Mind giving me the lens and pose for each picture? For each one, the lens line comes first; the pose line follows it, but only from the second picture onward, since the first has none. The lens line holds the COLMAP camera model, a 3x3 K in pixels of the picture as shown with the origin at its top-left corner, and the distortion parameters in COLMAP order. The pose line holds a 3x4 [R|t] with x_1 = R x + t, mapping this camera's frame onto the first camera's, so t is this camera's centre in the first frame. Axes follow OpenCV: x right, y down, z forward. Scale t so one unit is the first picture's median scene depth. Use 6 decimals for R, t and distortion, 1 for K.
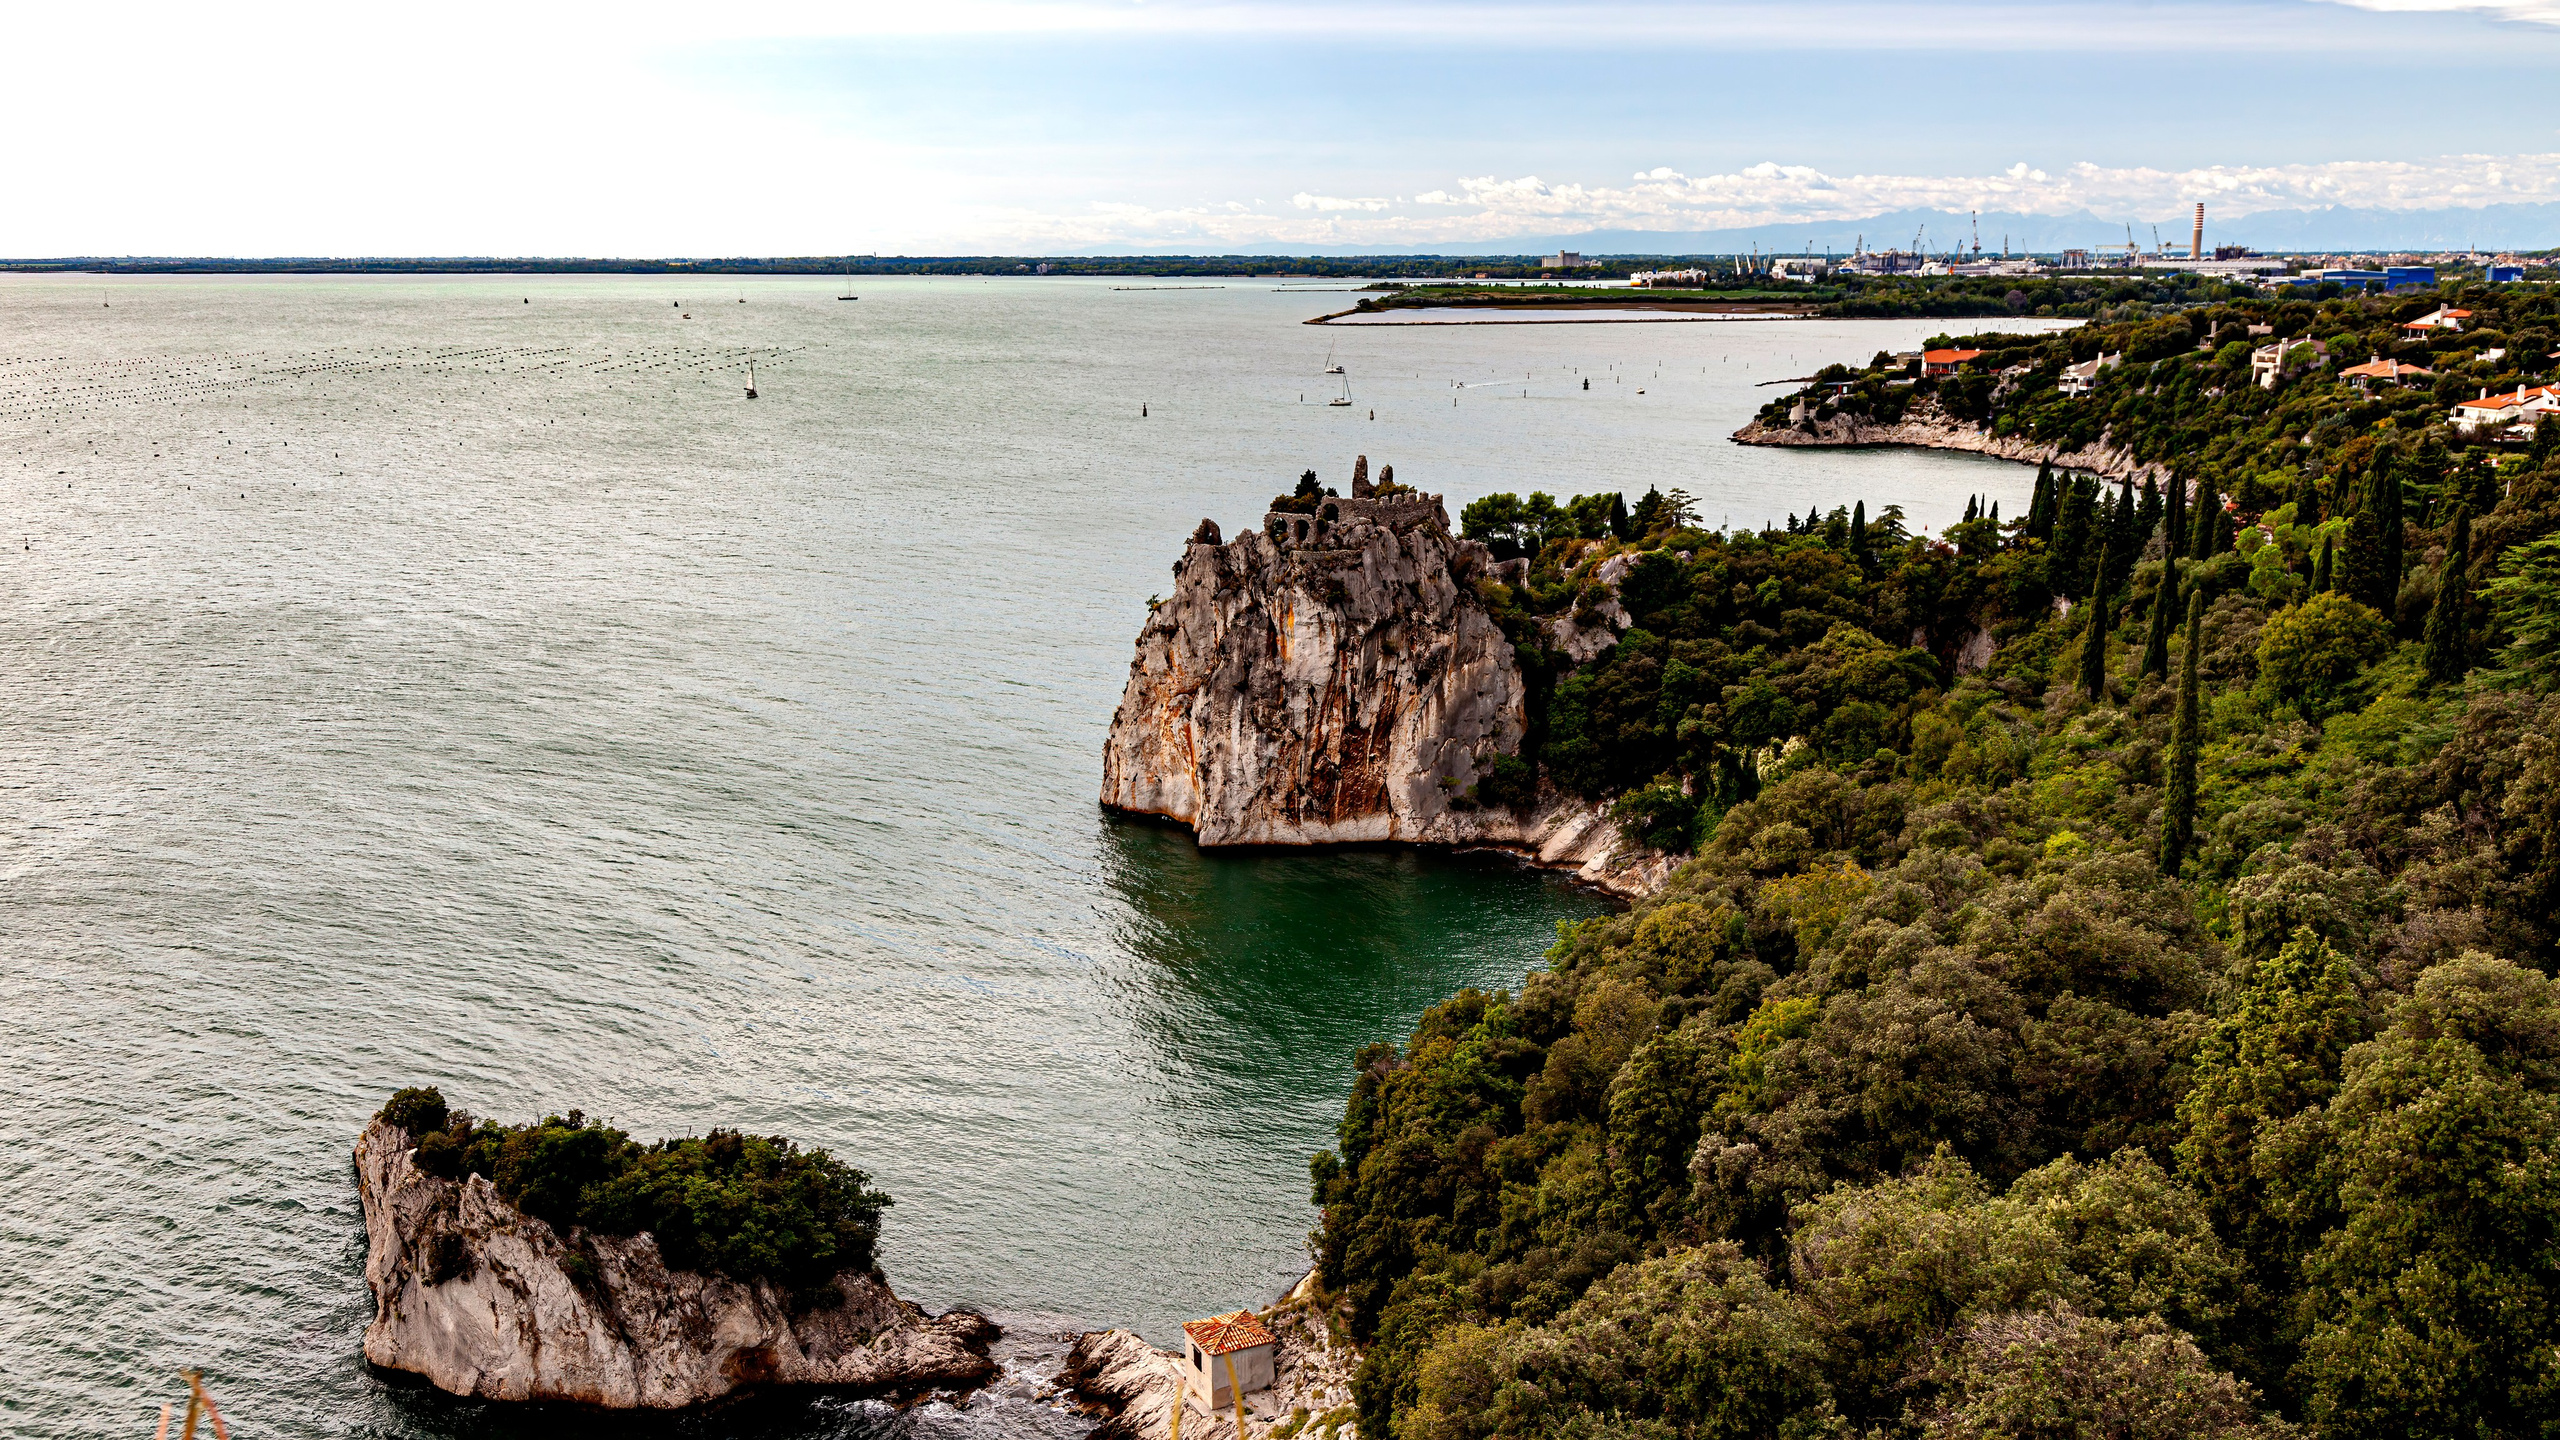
lens RADIAL K [[2188.1, 0, 1283.5], [0, 2188.1, 748.3], [0, 0, 1]] dist [0.015080, 0.006572]
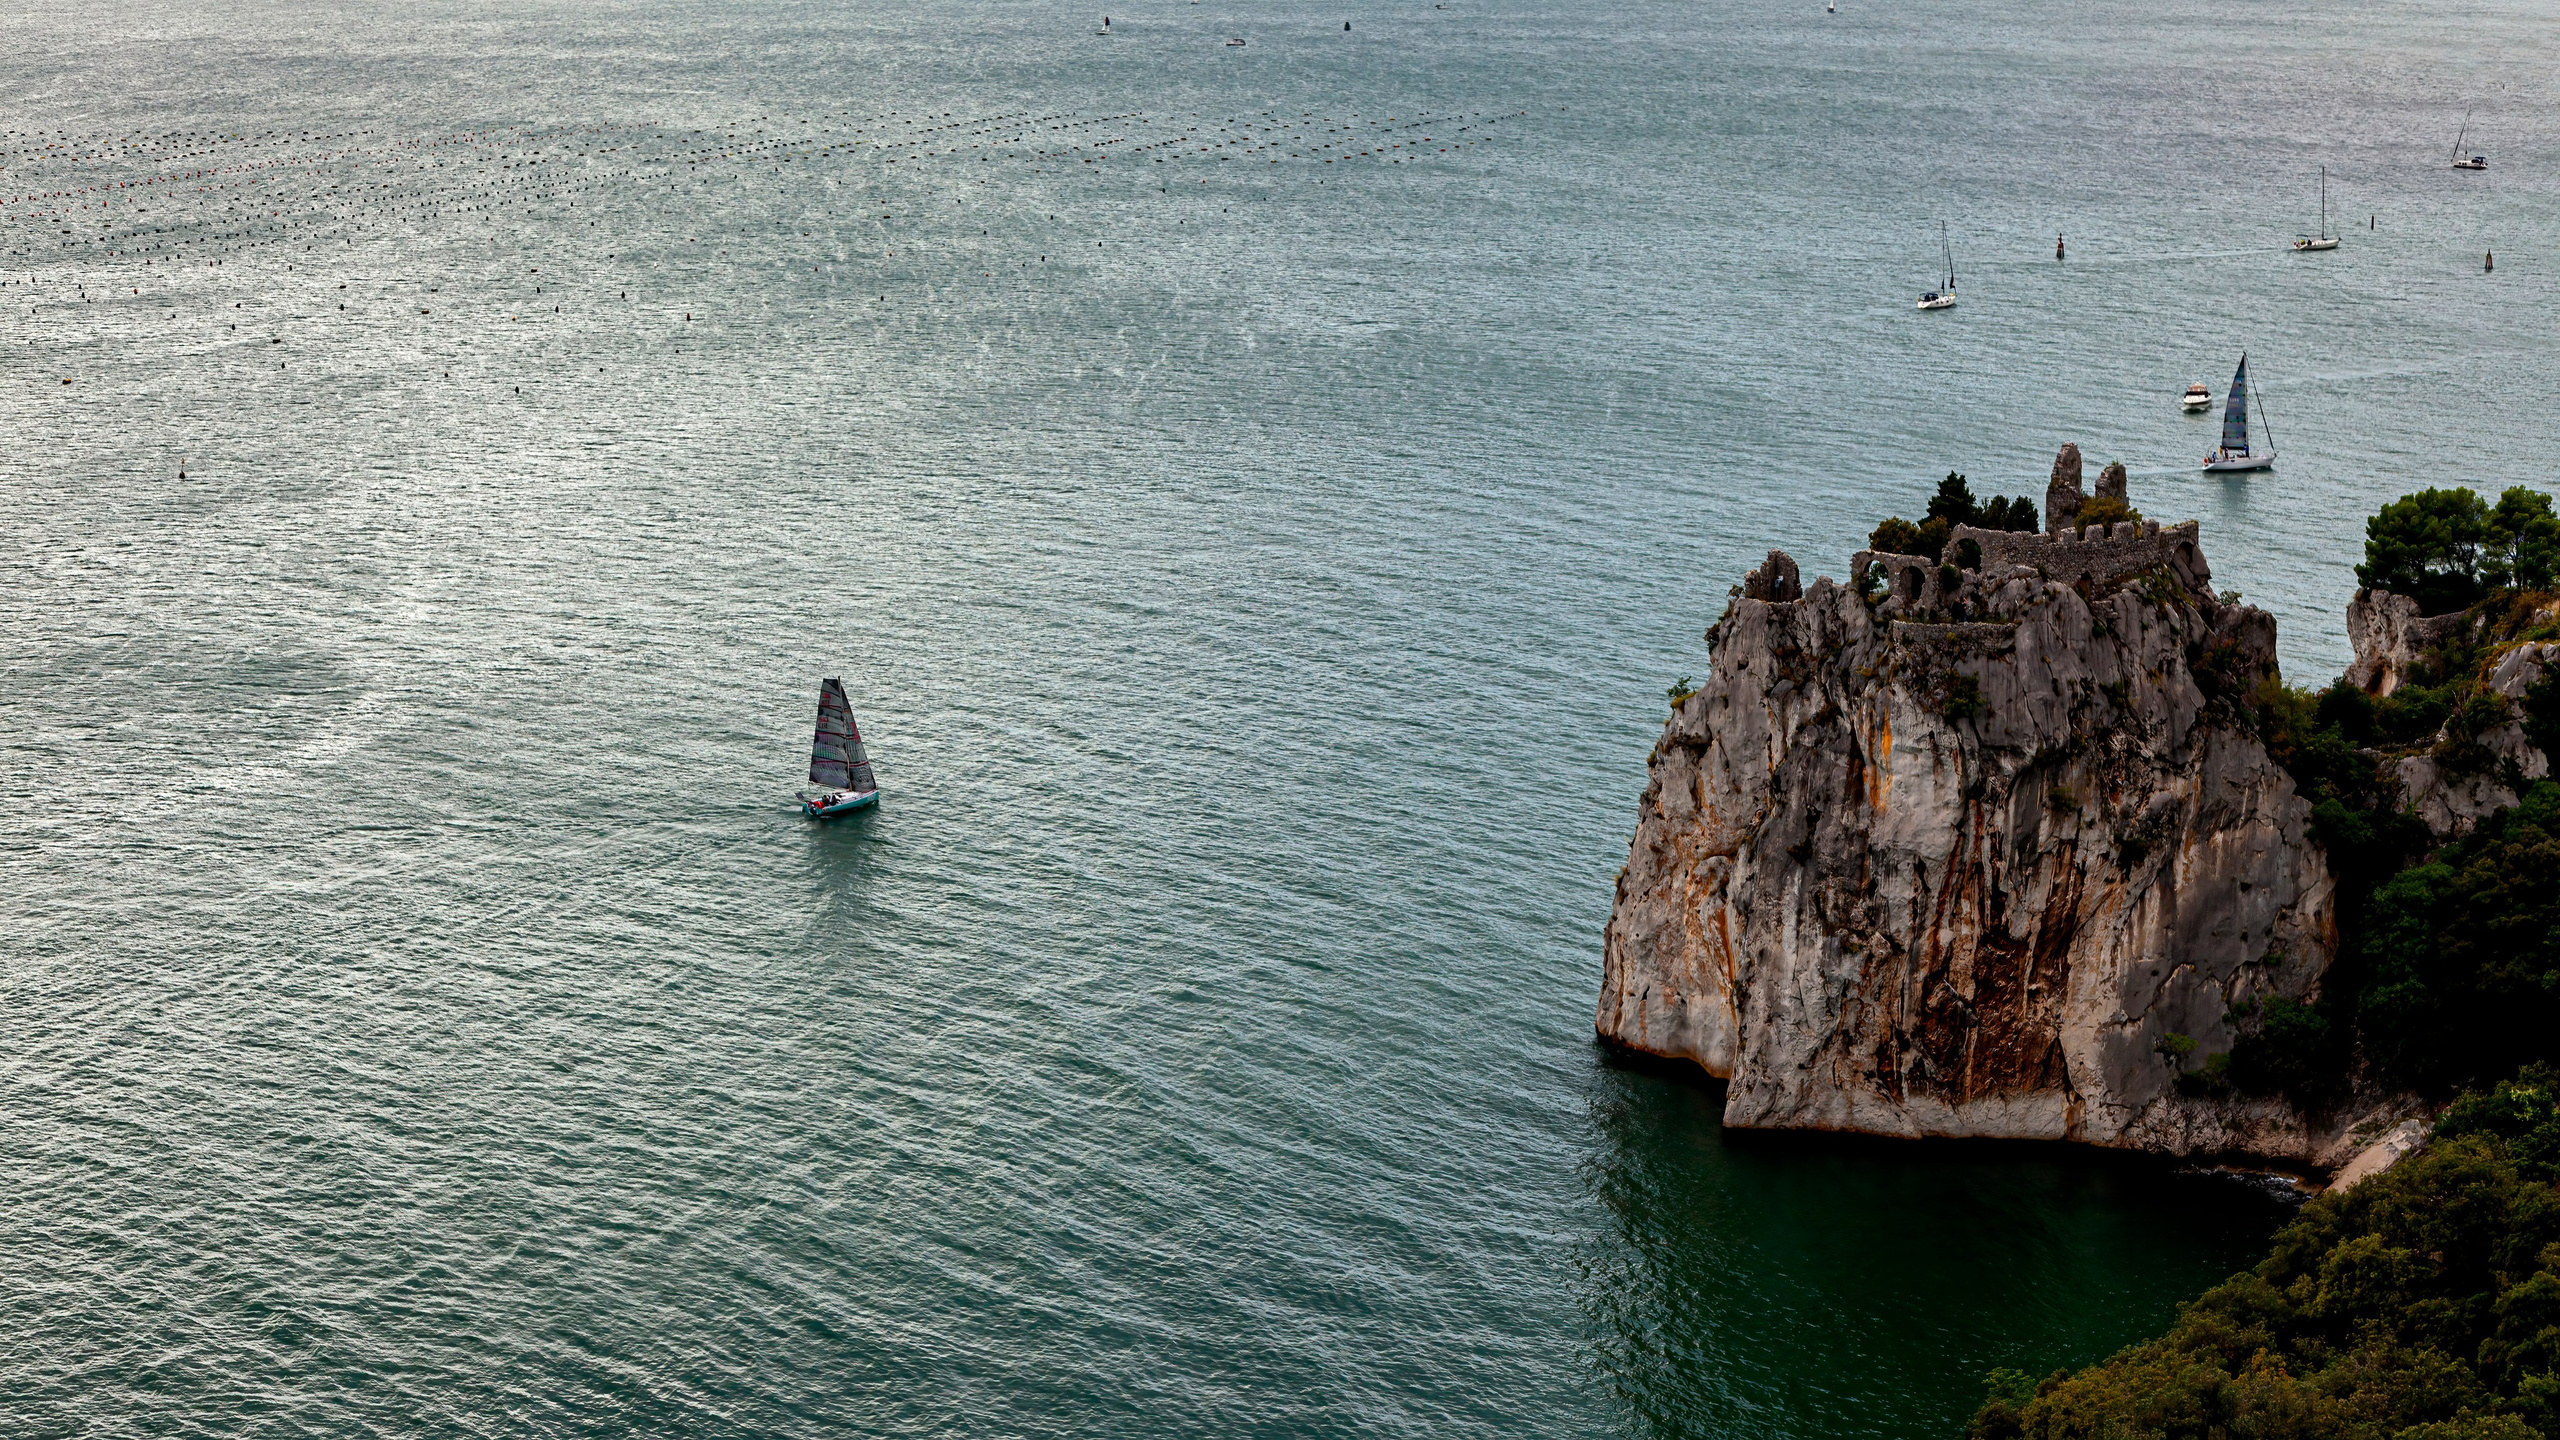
lens RADIAL K [[4005.4, 0, 1275.6], [0, 4005.4, 662.5], [0, 0, 1]] dist [0.023666, -0.118893]
pose [[0.957387, 0.040879, -0.285900, 0.144063], [-0.051488, 0.998232, -0.029684, -0.039118], [0.284182, 0.043139, 0.957799, -0.038442]]
